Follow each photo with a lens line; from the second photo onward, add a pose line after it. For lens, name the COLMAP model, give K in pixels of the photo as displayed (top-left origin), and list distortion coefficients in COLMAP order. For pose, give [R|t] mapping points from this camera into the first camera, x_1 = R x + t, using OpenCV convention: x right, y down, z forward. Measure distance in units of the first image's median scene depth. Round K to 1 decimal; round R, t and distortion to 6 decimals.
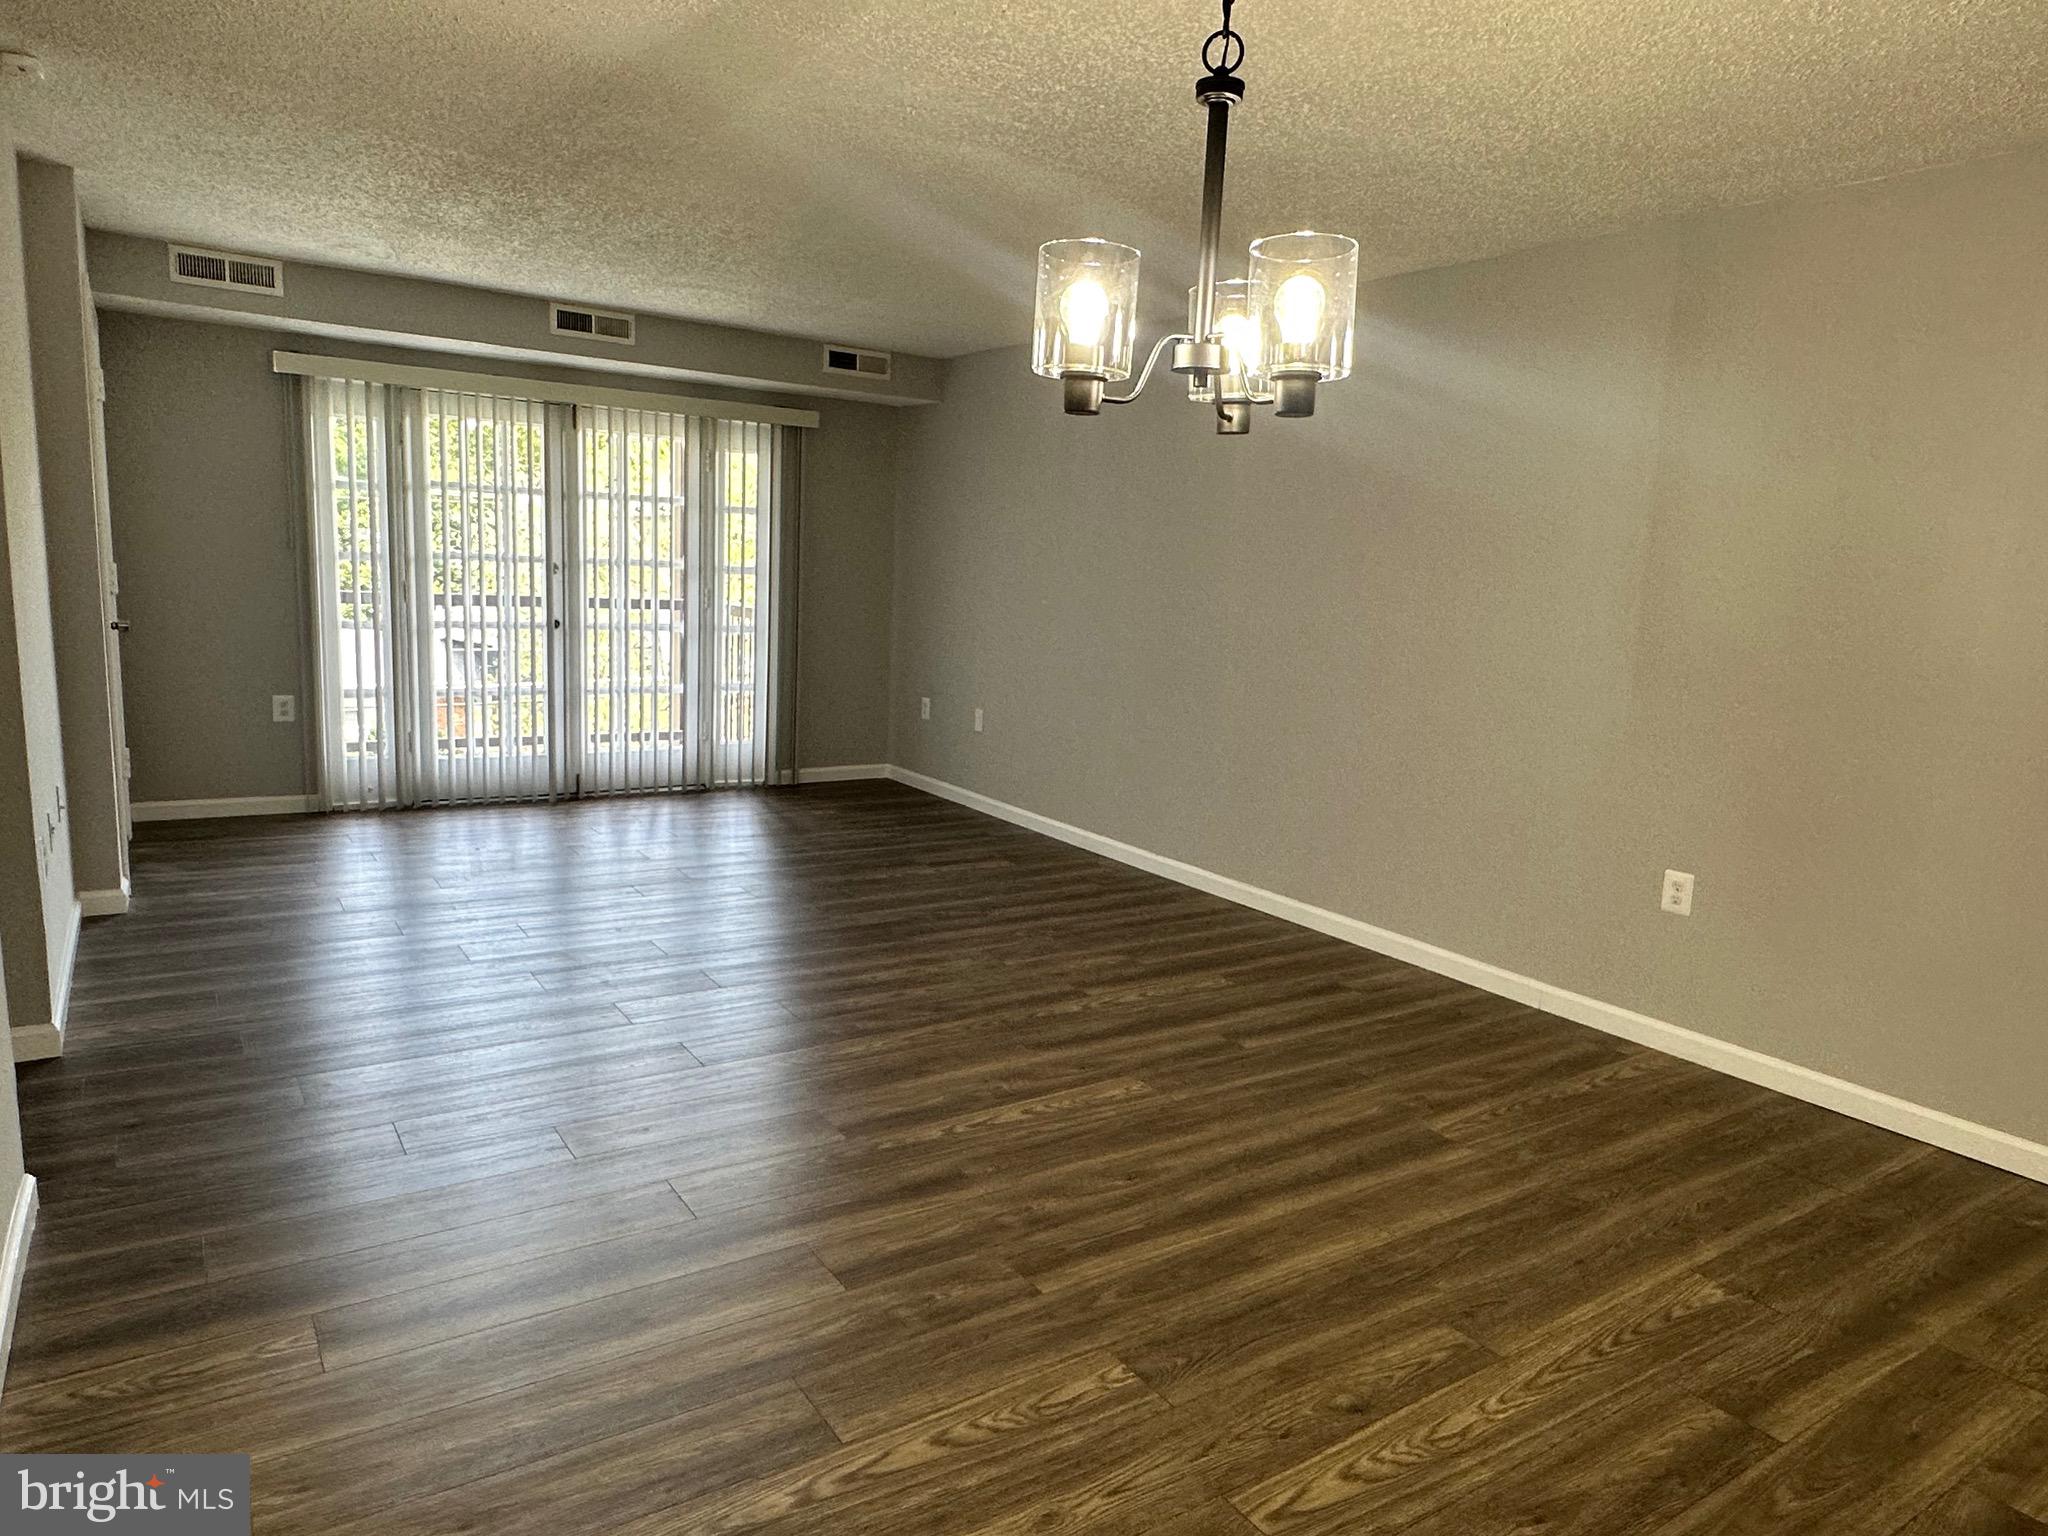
lens RADIAL K [[1293.6, 0, 1031.8], [0, 1293.6, 781.5], [0, 0, 1]] dist [-0.002778, 0.000912]
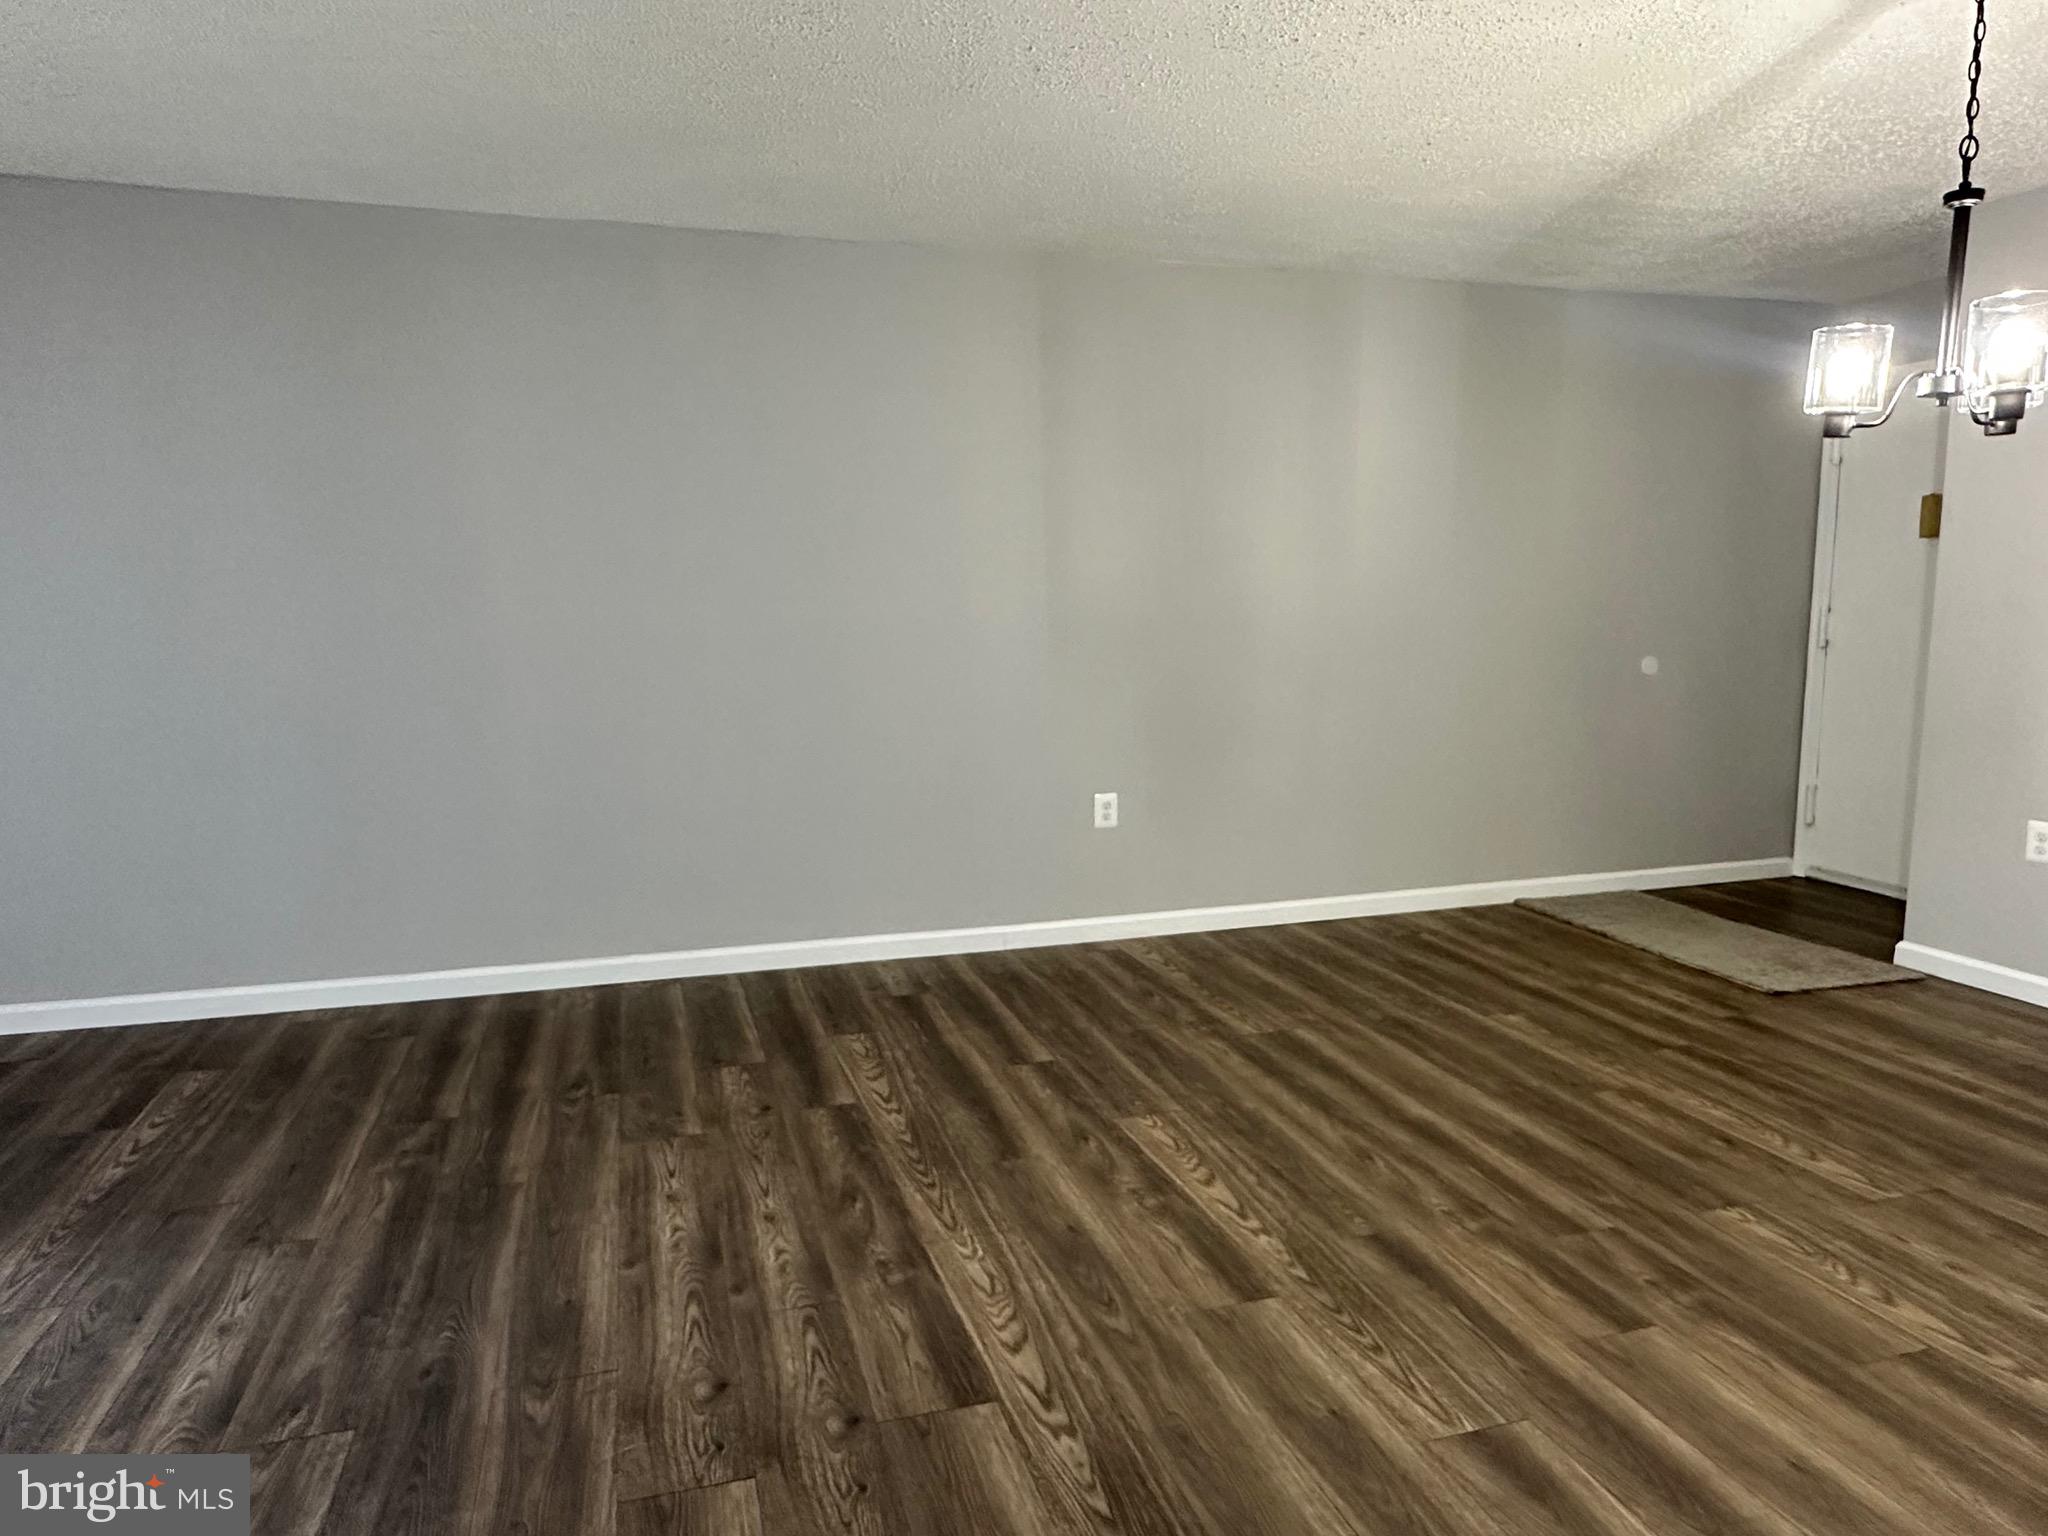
lens RADIAL K [[1293.6, 0, 1019.5], [0, 1293.6, 761.5], [0, 0, 1]] dist [-0.002778, 0.000912]
pose [[0.294962, -0.169828, 0.940296, -0.607575], [0.180772, 0.976225, 0.119610, -0.110081], [-0.938253, 0.134699, 0.318650, 0.606843]]
